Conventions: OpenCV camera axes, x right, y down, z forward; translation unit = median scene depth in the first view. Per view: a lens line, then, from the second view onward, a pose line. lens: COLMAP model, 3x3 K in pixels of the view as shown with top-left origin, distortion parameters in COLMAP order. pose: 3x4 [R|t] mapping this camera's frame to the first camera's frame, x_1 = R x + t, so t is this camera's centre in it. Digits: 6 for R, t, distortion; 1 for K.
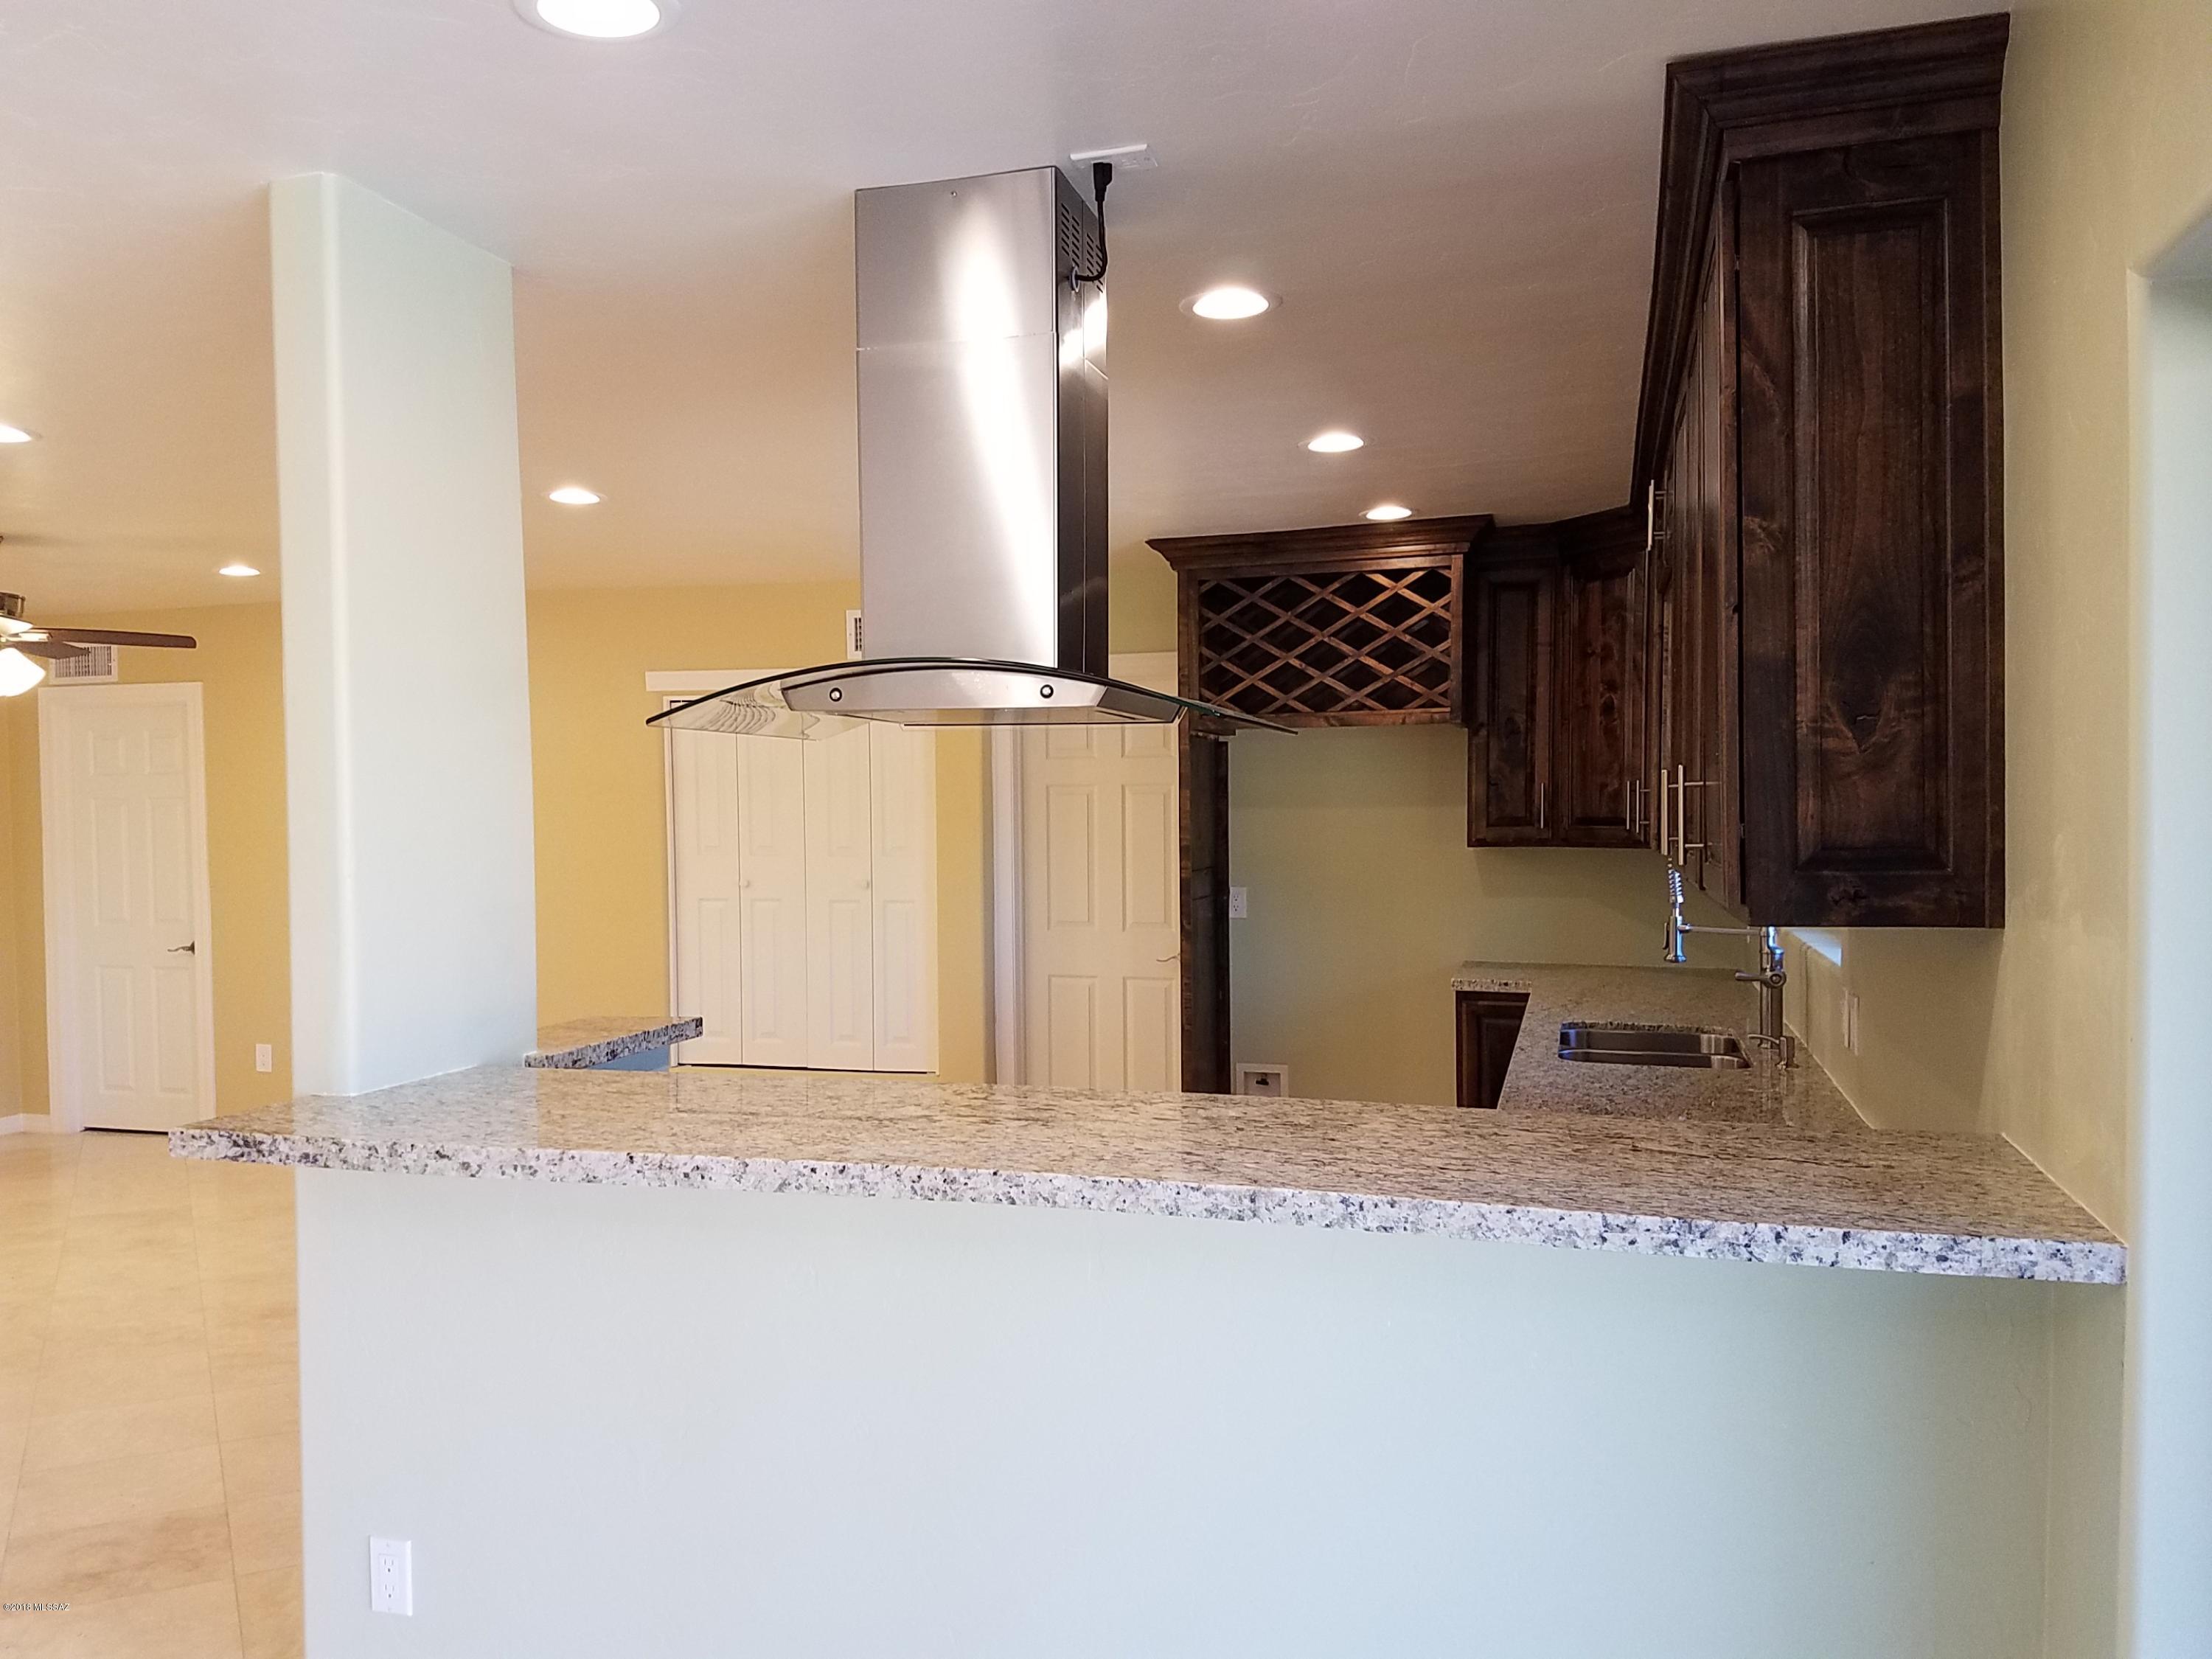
lens RADIAL K [[1690.9, 0, 1106.0], [0, 1690.9, 829.5], [0, 0, 1]] dist [0.189942, -0.295151]
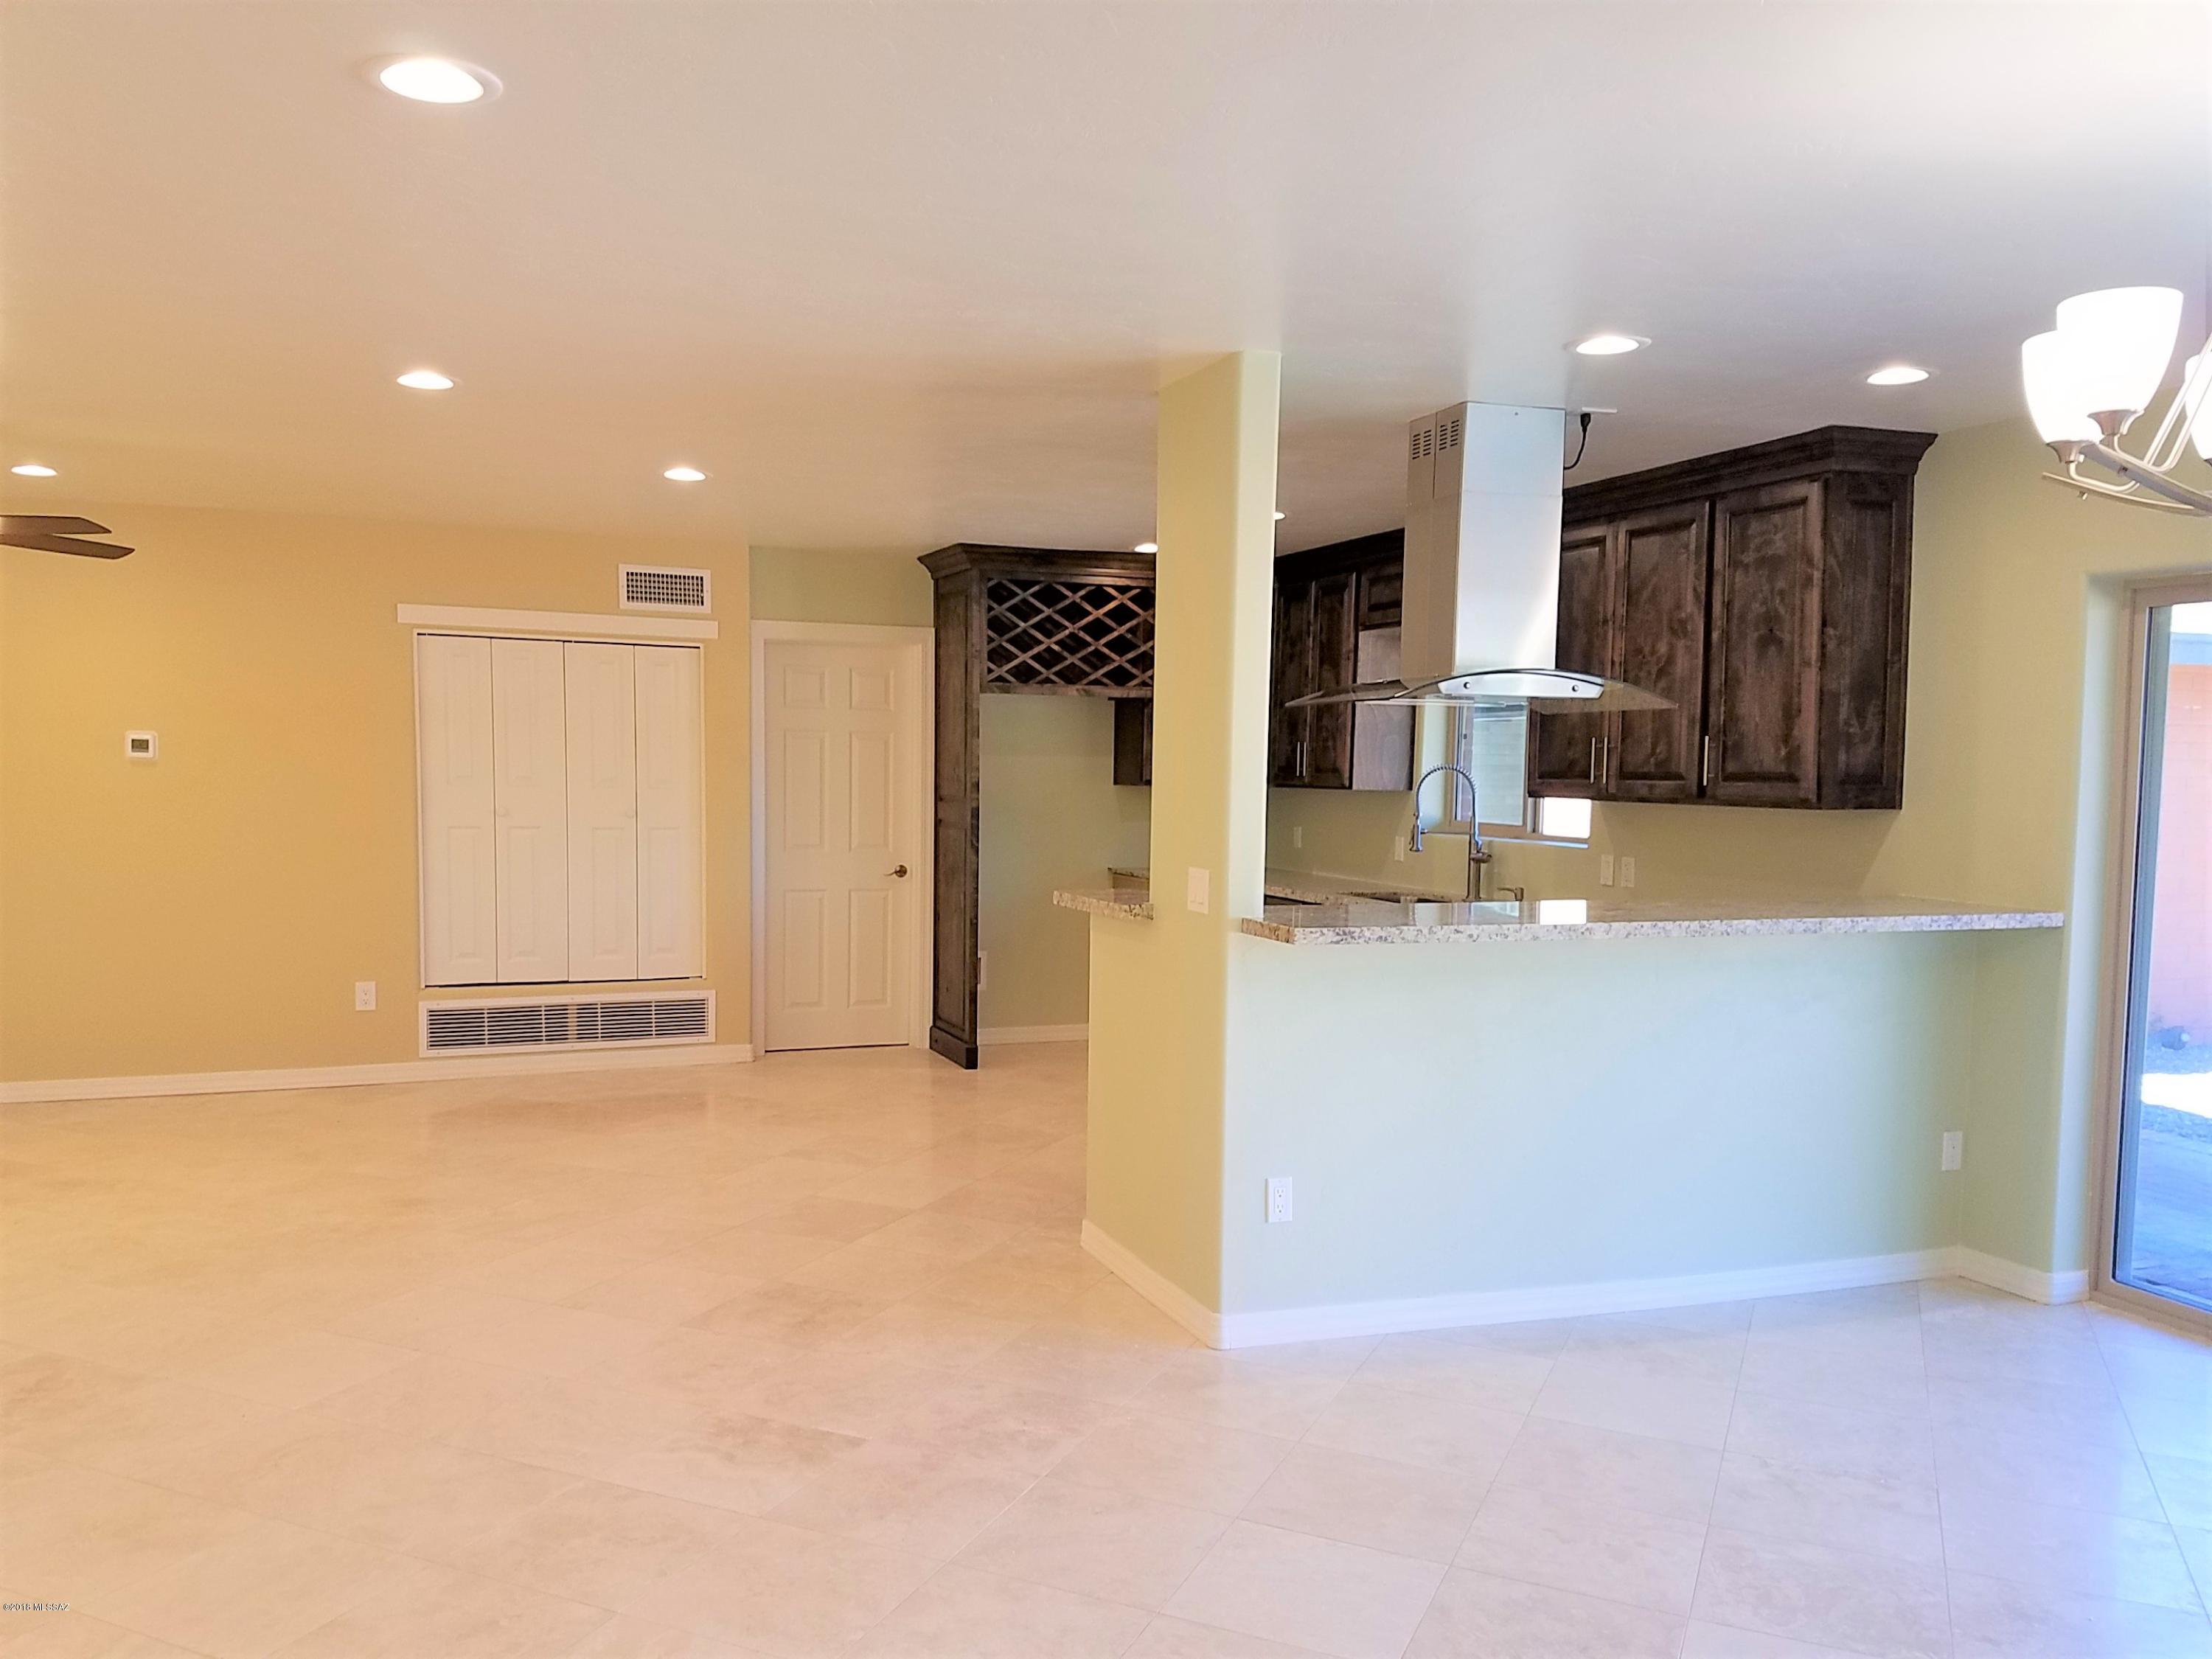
lens RADIAL K [[1626.3, 0, 1106.0], [0, 1626.3, 829.5], [0, 0, 1]] dist [0.170930, -0.320338]
pose [[0.786111, -0.003382, 0.618076, -0.661973], [-0.012810, 0.999681, 0.021763, 0.018234], [-0.617952, -0.025026, 0.785817, -0.046884]]
